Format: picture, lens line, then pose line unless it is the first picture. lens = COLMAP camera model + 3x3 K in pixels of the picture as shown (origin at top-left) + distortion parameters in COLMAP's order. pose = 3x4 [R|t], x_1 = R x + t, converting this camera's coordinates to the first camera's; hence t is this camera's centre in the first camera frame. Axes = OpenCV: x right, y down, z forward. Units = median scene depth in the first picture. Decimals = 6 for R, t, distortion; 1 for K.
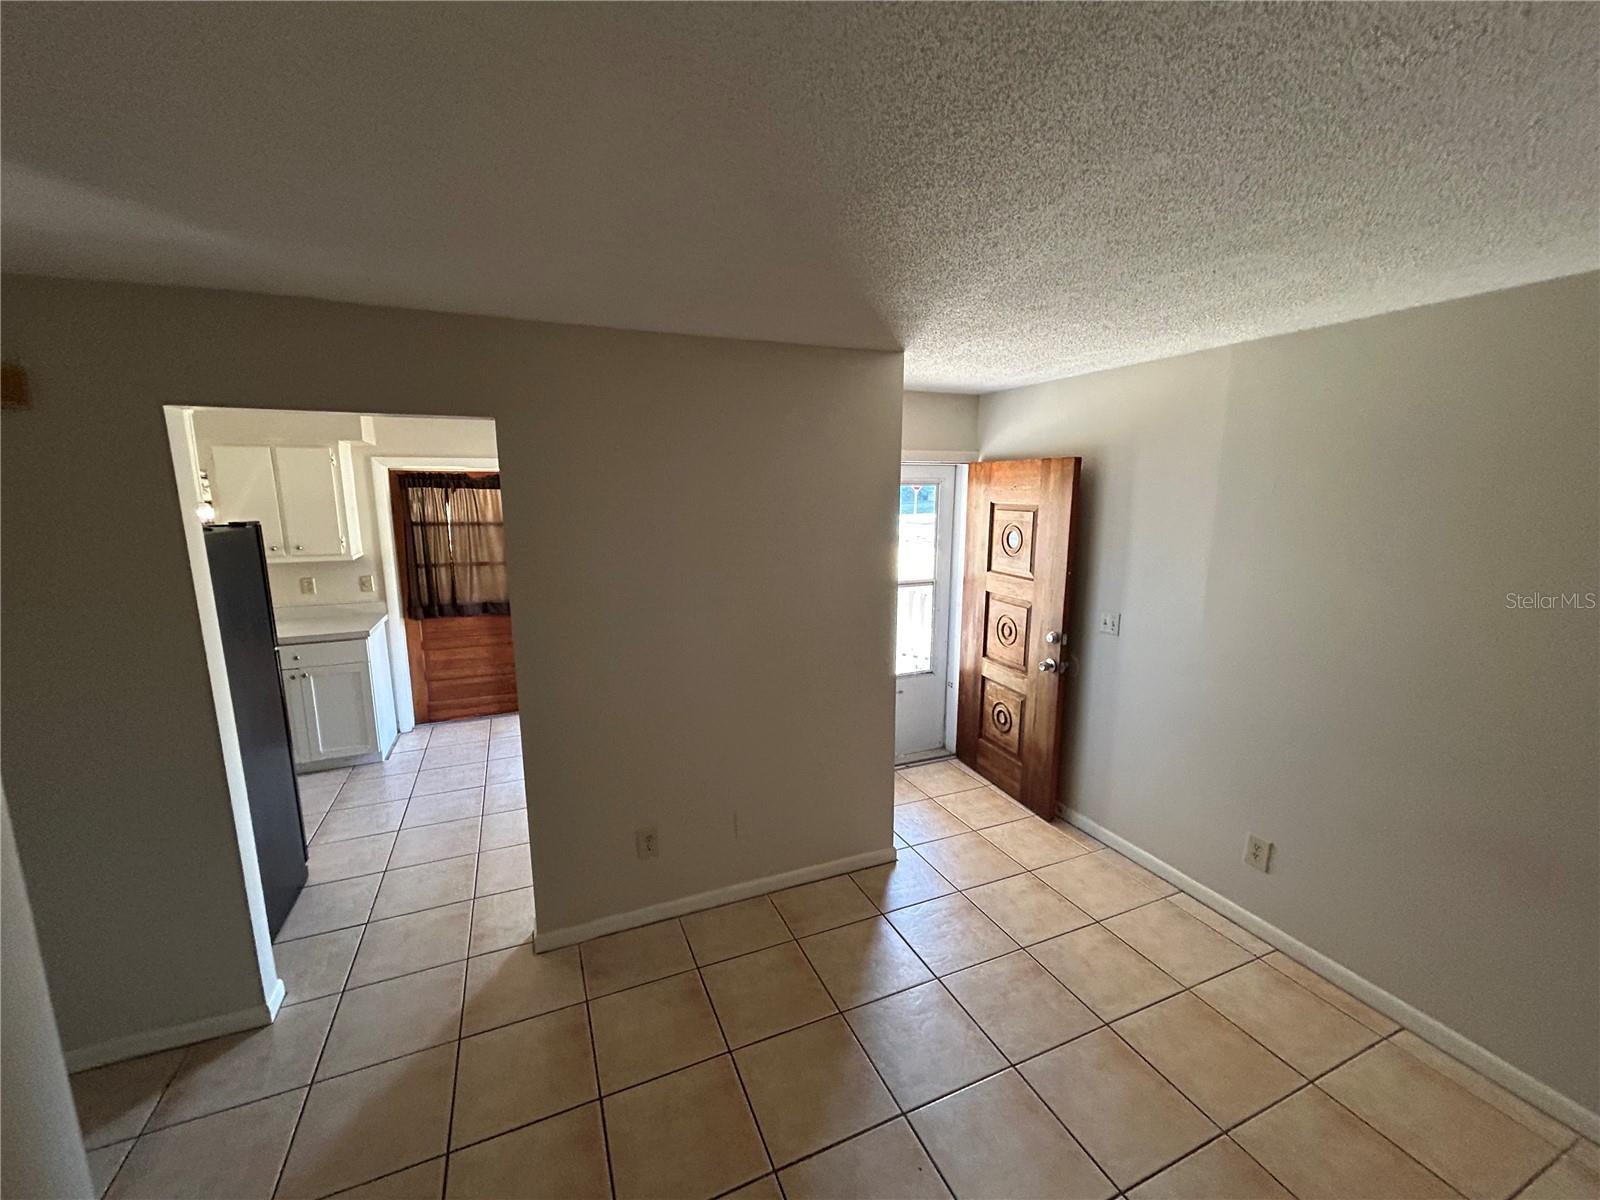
lens RADIAL K [[639.1, 0, 794.9], [0, 639.1, 604.9], [0, 0, 1]] dist [-0.000608, -0.000219]
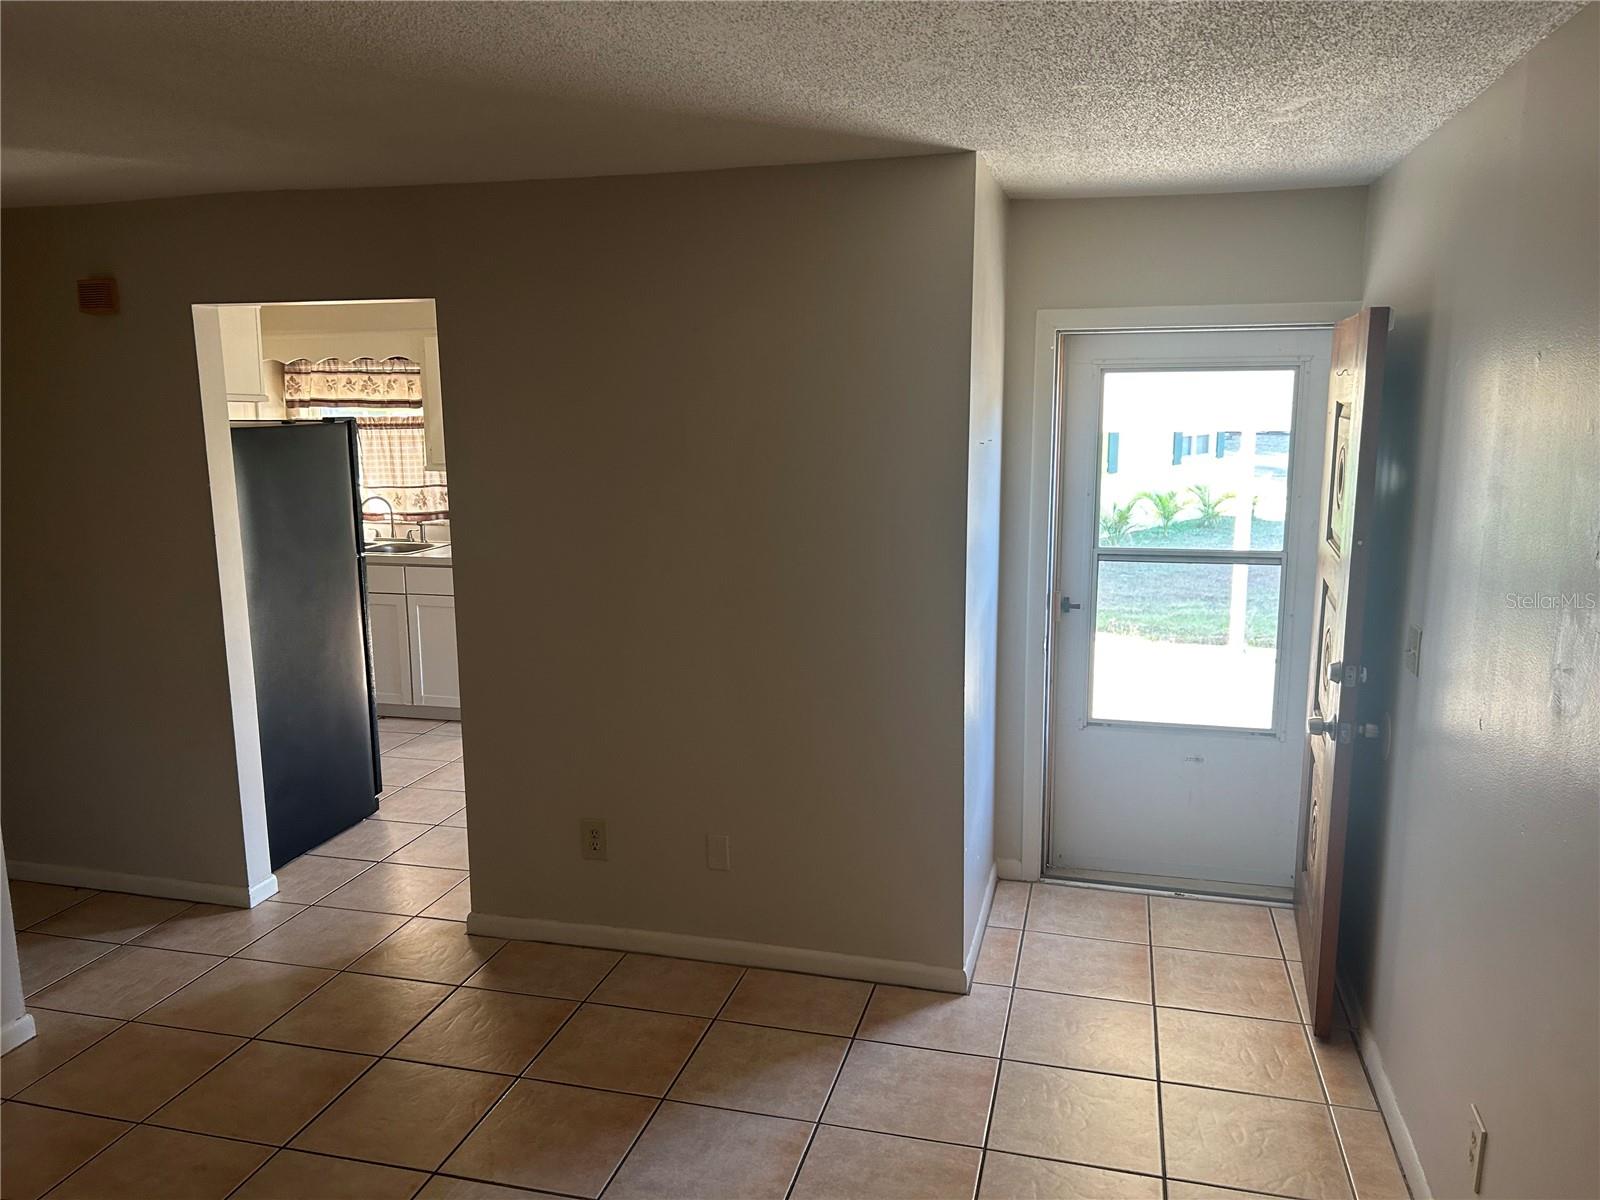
lens RADIAL K [[1216.8, 0, 800.0], [0, 1216.8, 600.0], [0, 0, 1]] dist [0.019127, -0.001468]
pose [[0.788397, 0.105095, -0.606123, 0.854863], [-0.105750, 0.993785, 0.034760, 0.009335], [0.606009, 0.036693, 0.794611, -0.024041]]
